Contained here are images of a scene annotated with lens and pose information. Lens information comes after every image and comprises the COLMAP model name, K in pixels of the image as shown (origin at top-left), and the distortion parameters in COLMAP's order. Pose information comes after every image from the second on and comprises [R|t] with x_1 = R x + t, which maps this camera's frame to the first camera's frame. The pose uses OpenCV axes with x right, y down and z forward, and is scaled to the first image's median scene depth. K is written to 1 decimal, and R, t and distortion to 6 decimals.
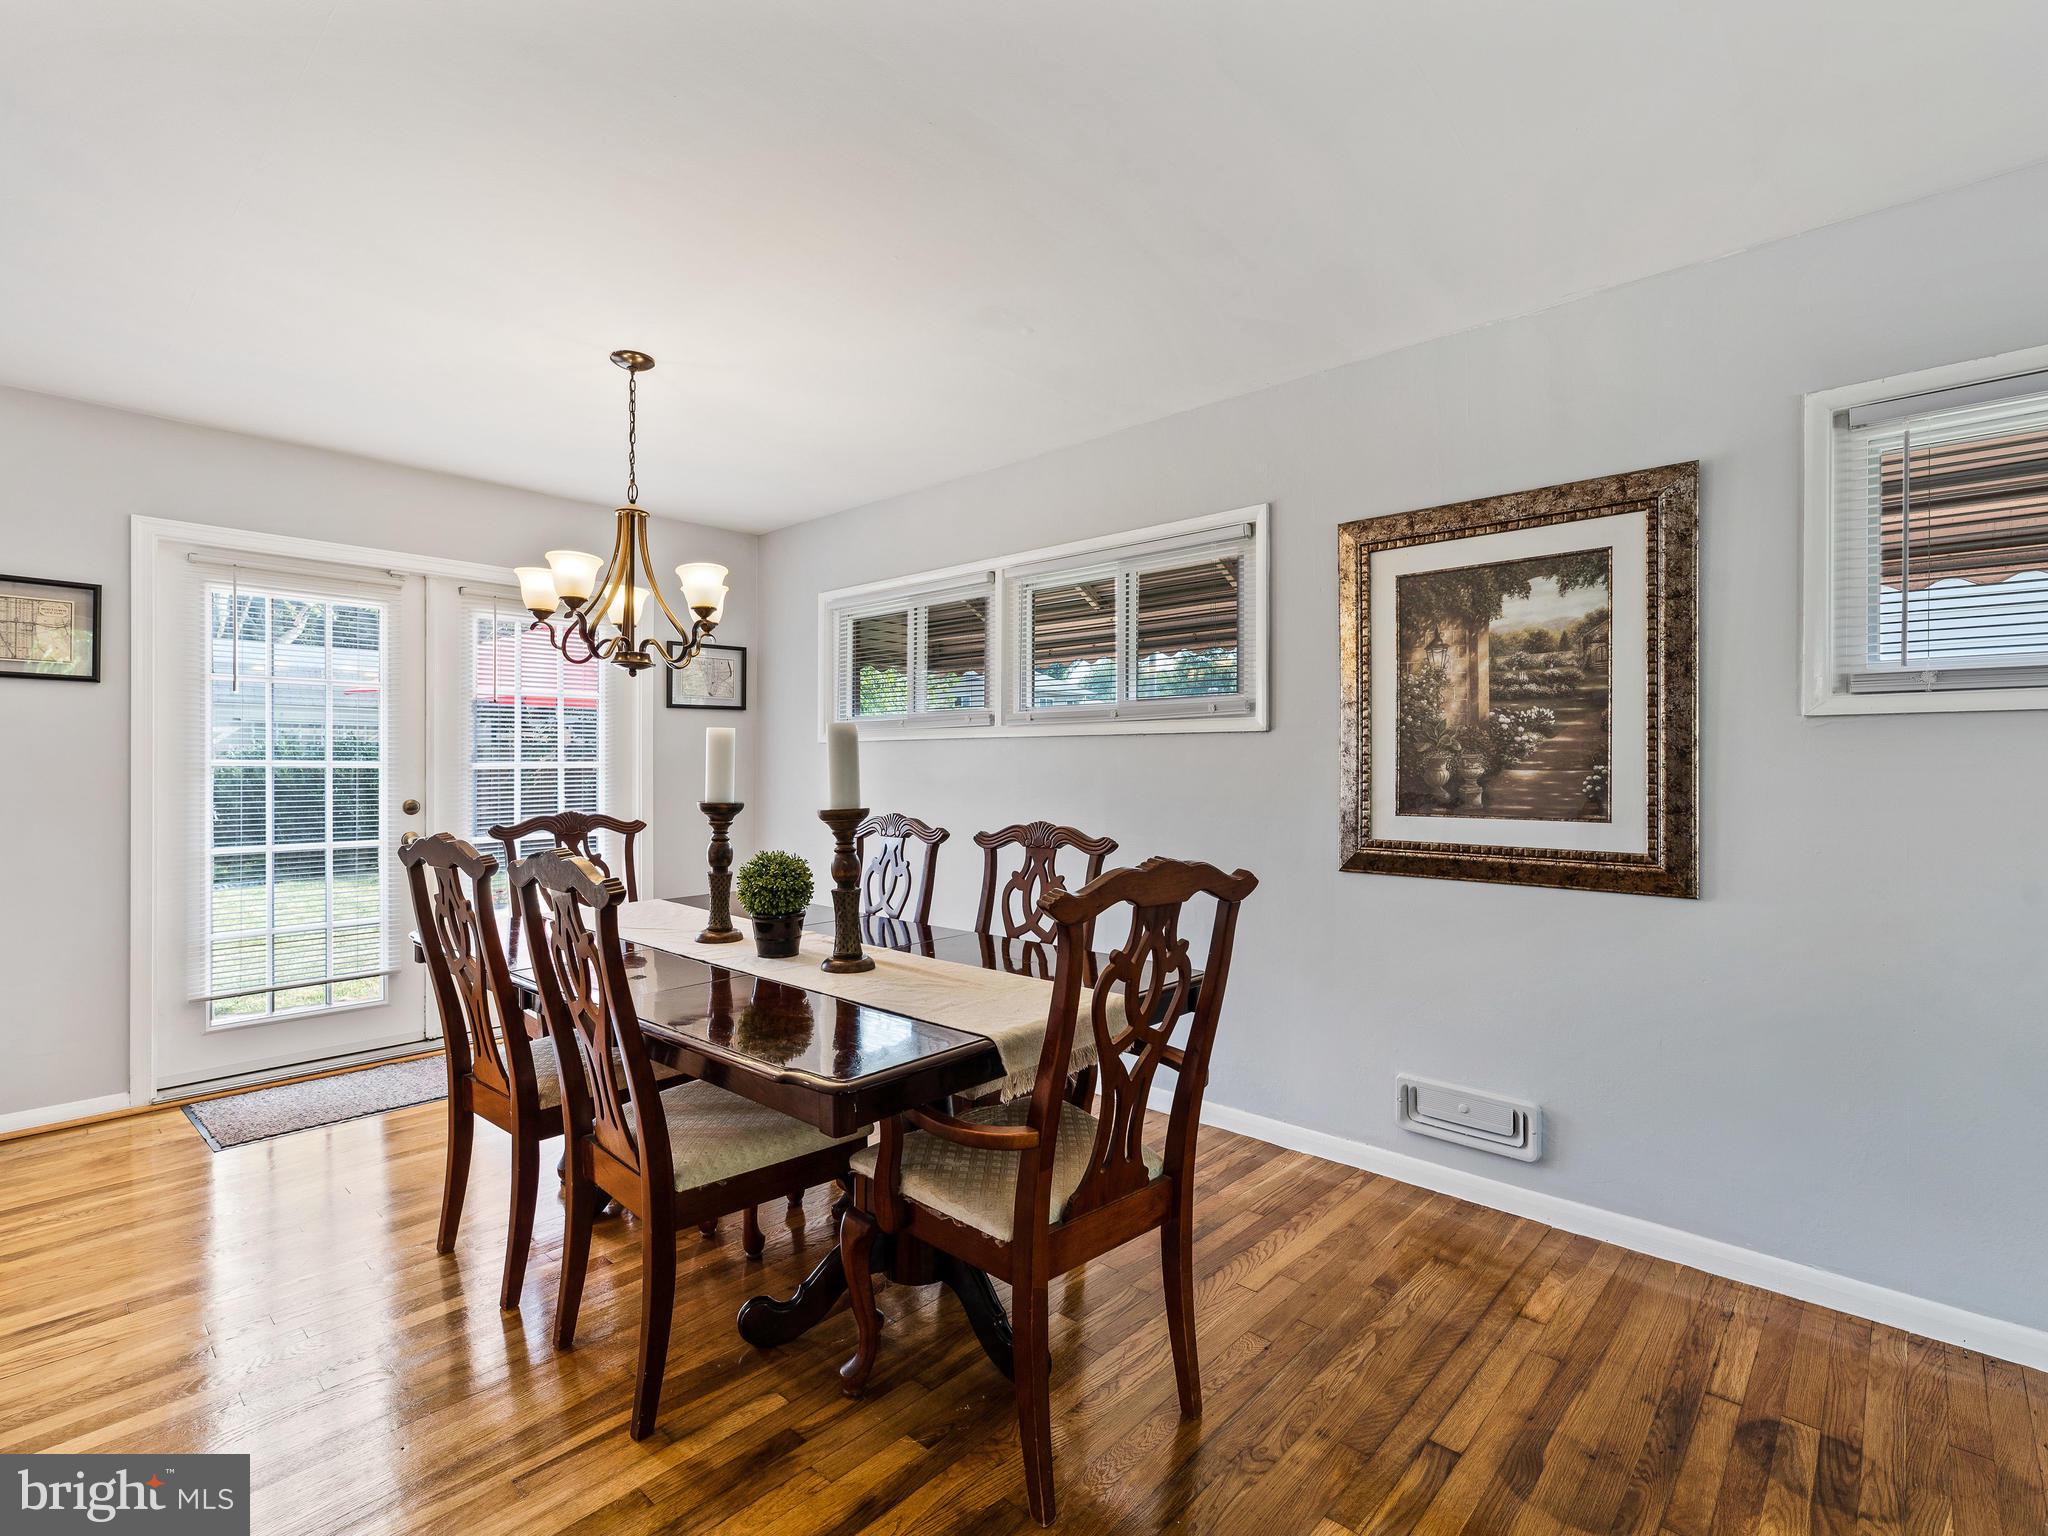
lens RADIAL K [[963.6, 0, 1008.9], [0, 963.6, 770.2], [0, 0, 1]] dist [0.001491, -0.000149]
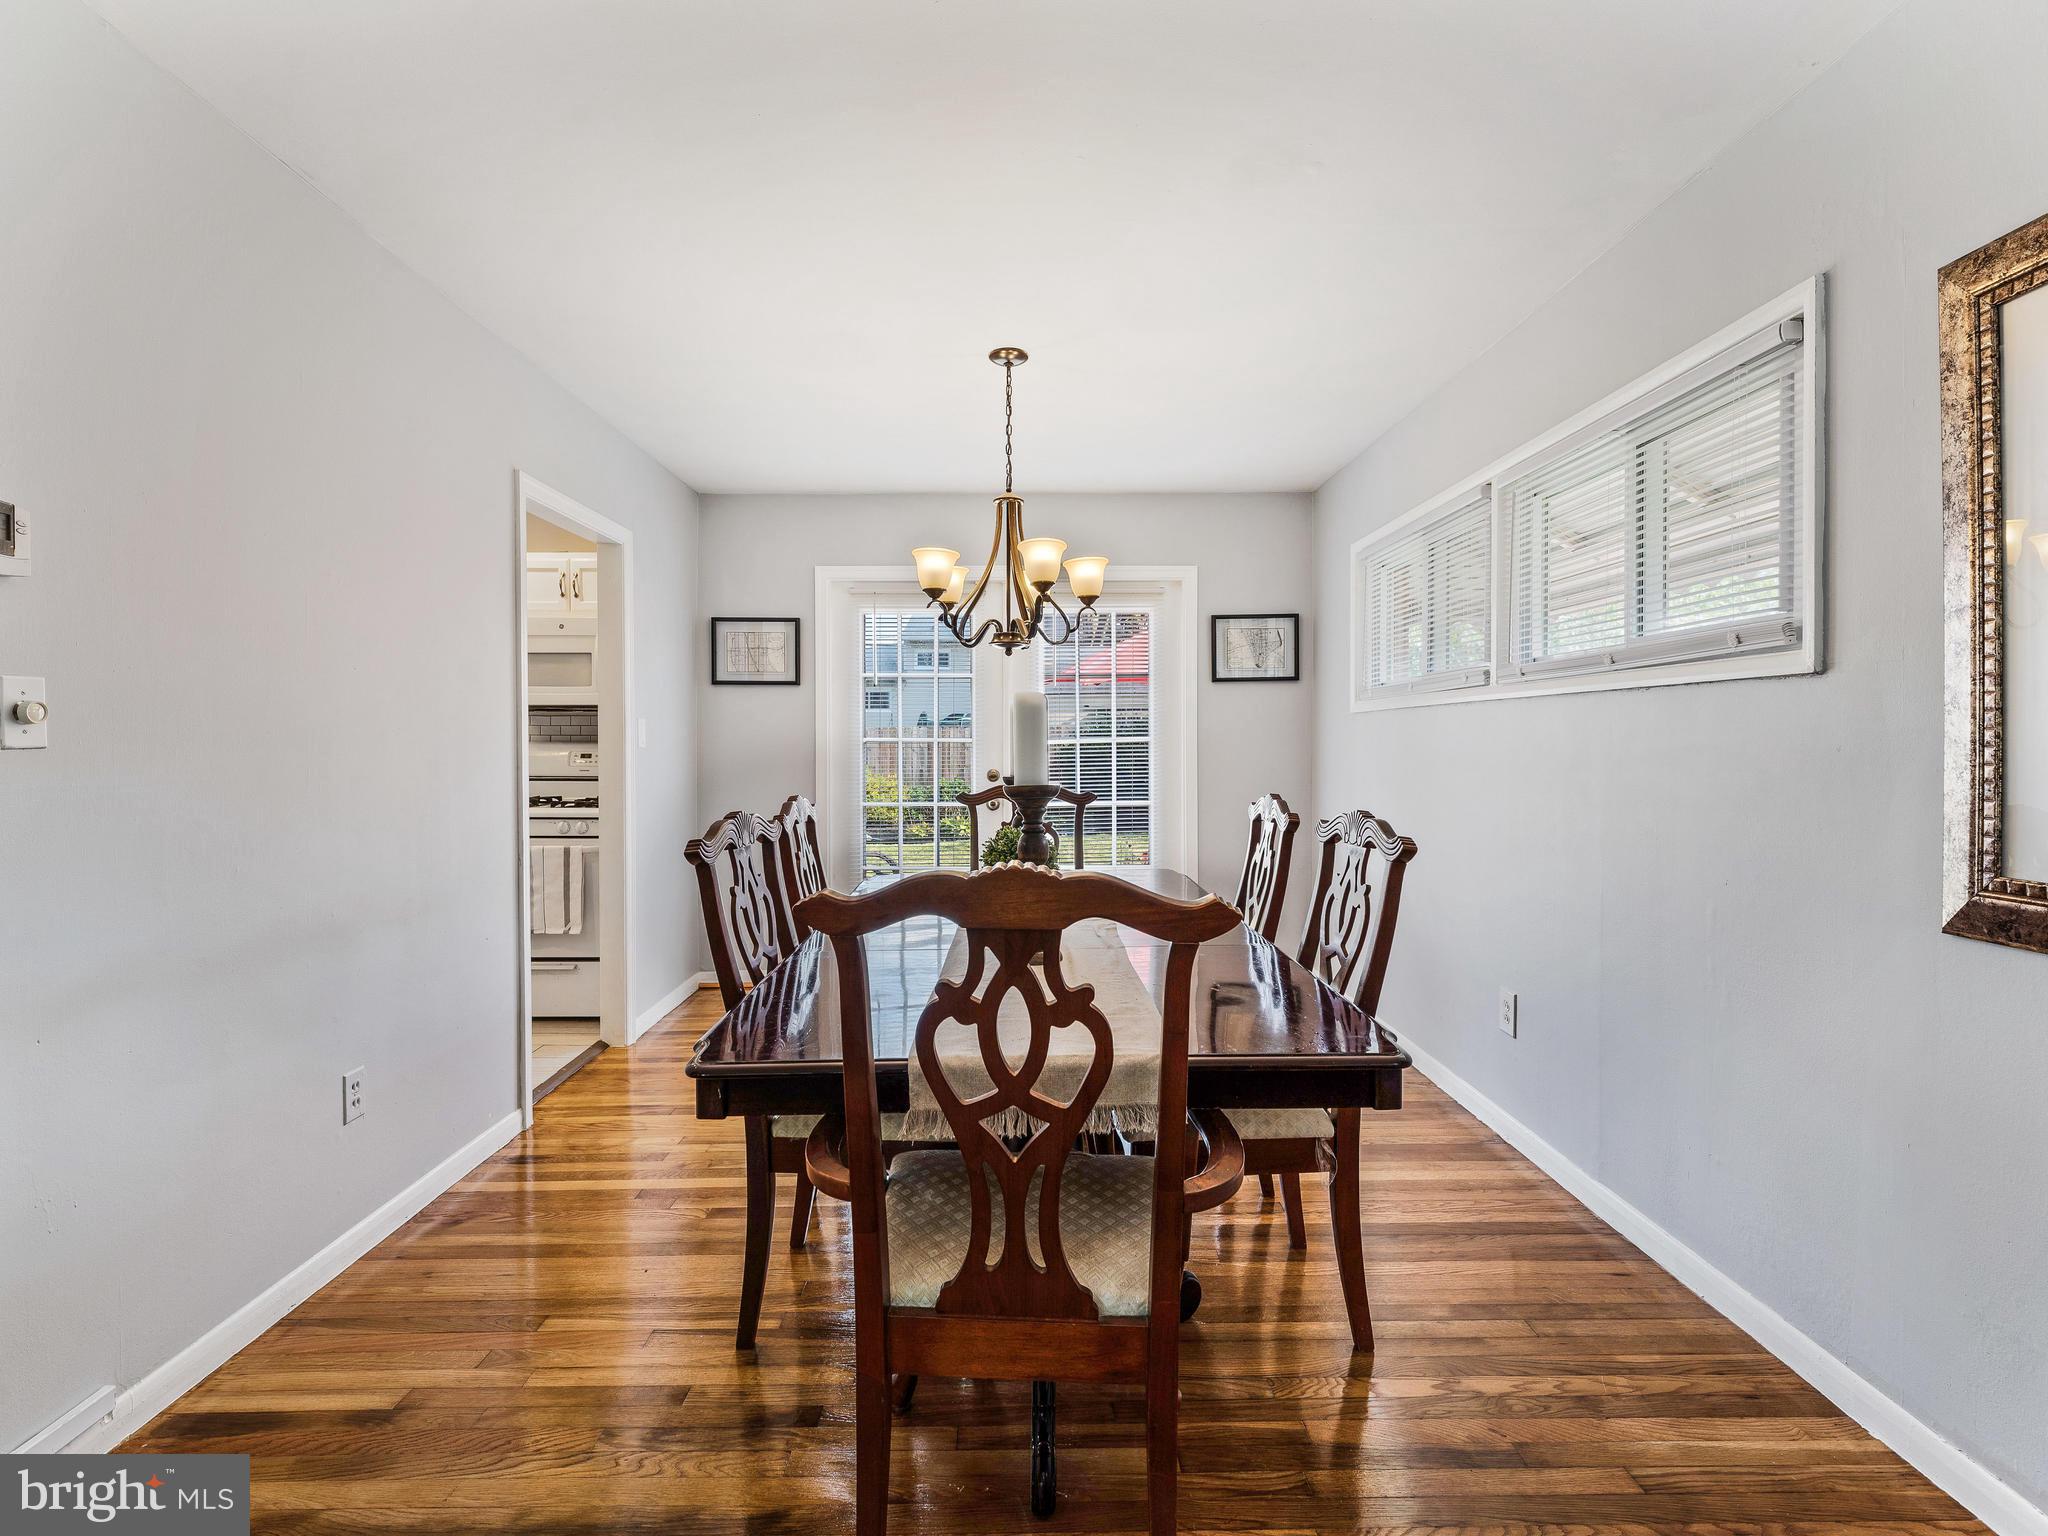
lens RADIAL K [[950.3, 0, 1030.1], [0, 950.3, 750.6], [0, 0, 1]] dist [-0.001555, 0.000024]
pose [[0.693676, 0.002116, -0.720284, 0.389522], [0.002089, 0.999986, 0.004950, 0.002155], [0.720284, -0.004938, 0.693661, 0.300151]]
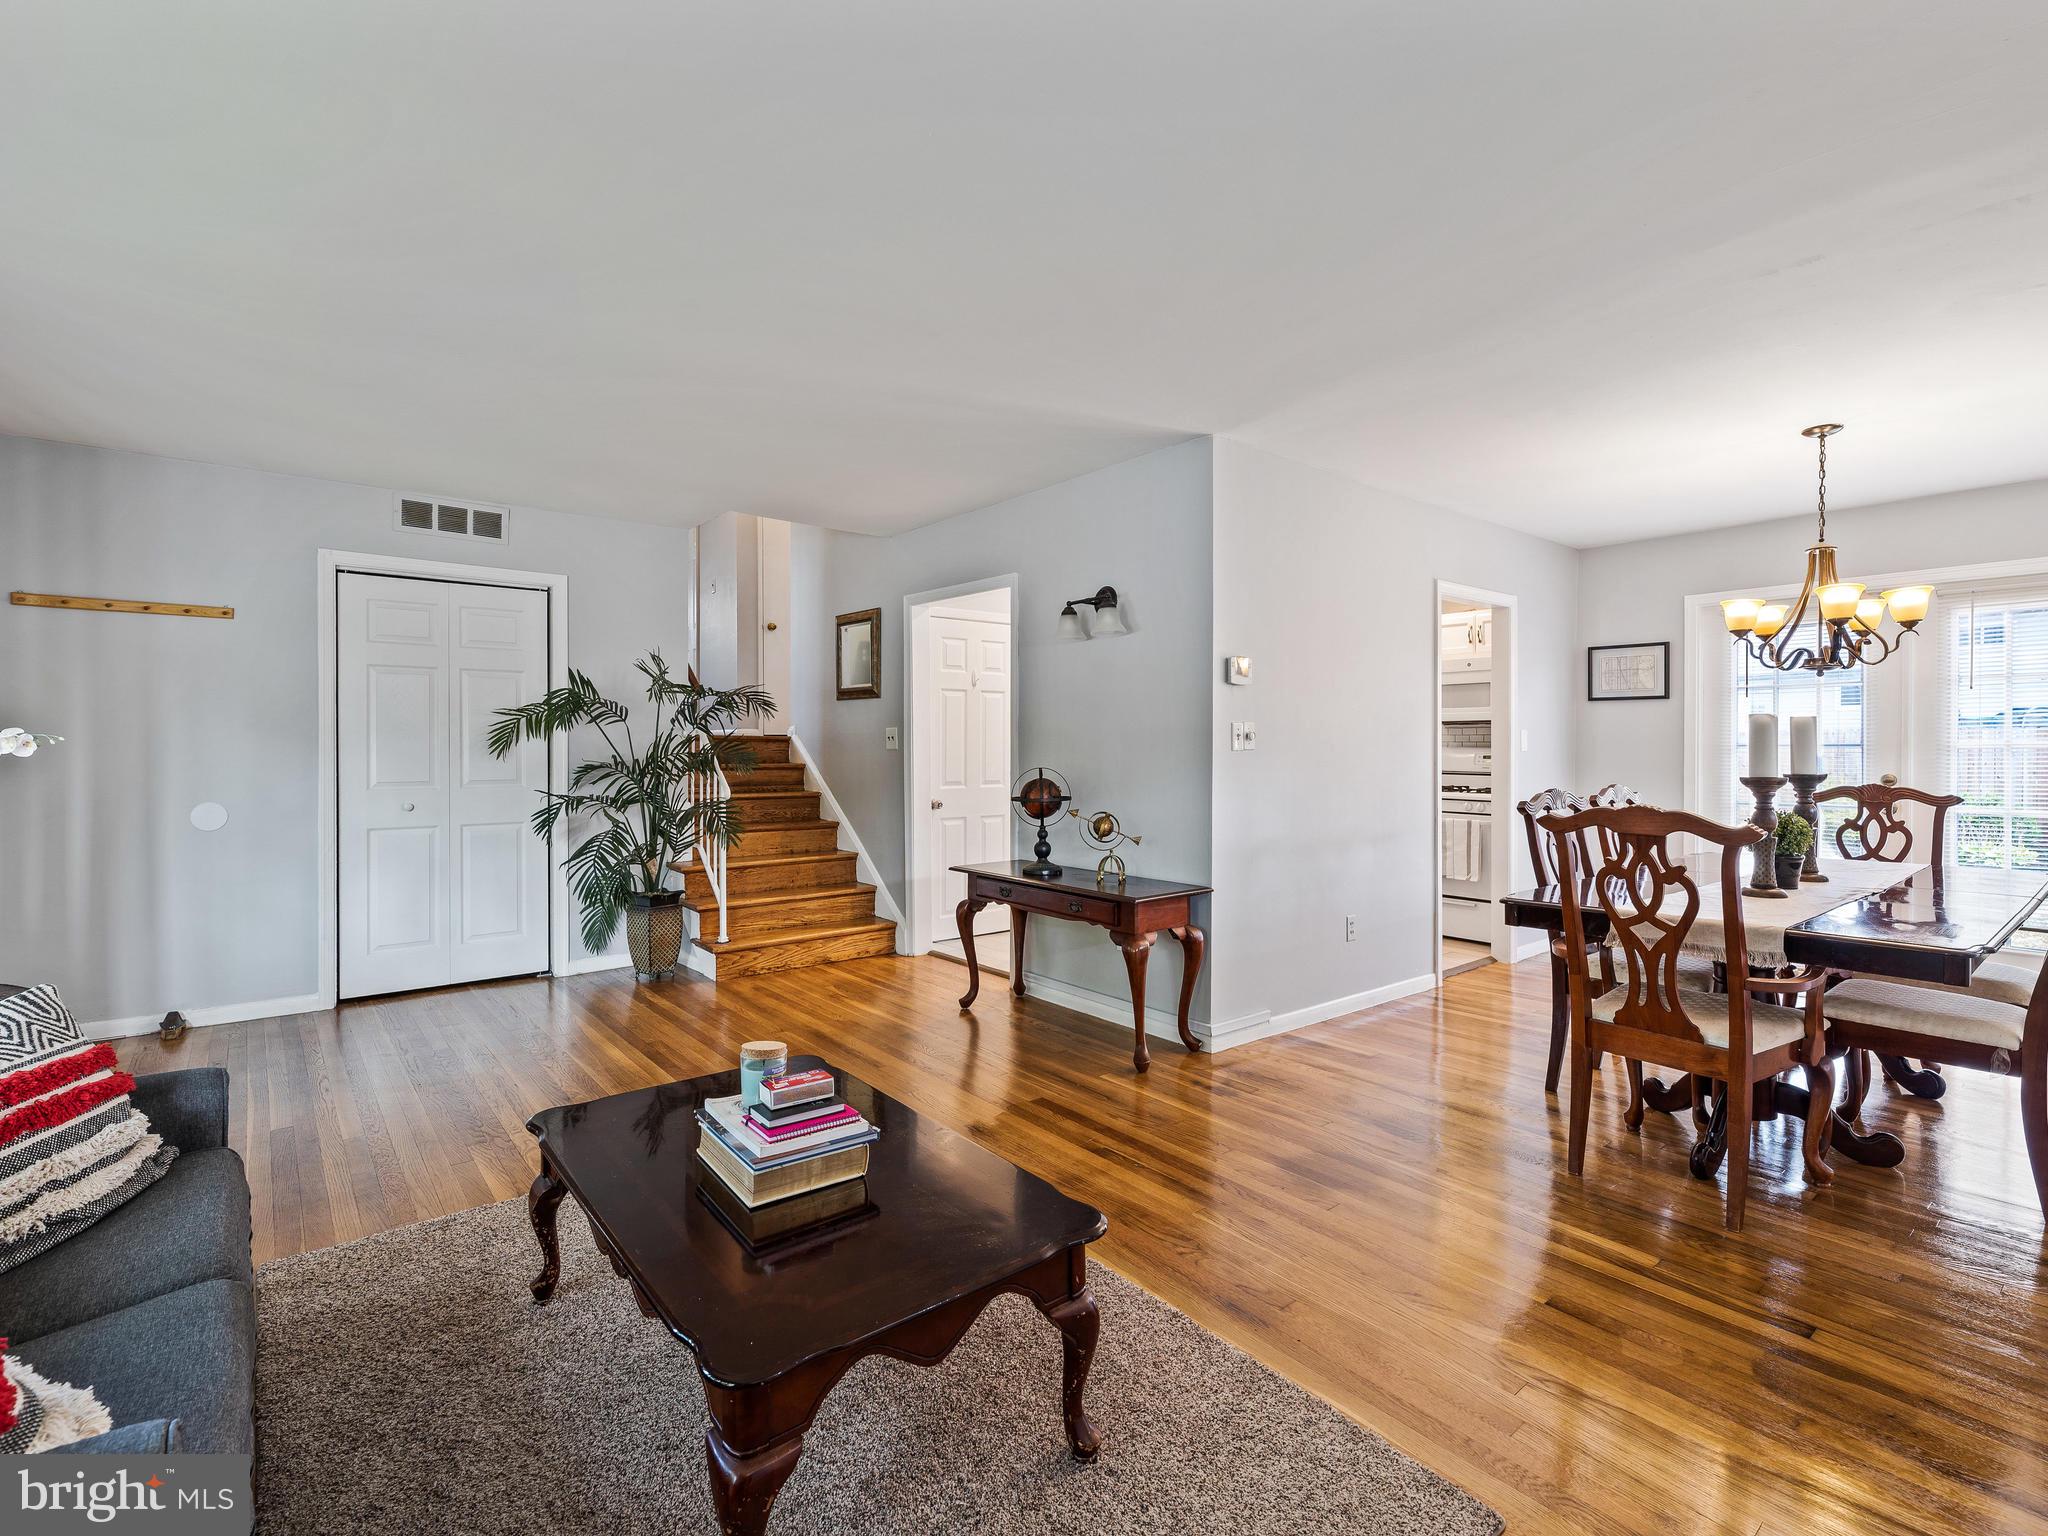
lens RADIAL K [[950.3, 0, 1030.1], [0, 950.3, 750.6], [0, 0, 1]] dist [-0.001555, 0.000024]
pose [[-0.143938, 0.001100, -0.989586, 1.044287], [-0.003674, 0.999992, 0.001646, 0.003064], [0.989580, 0.003872, -0.143932, 0.143300]]
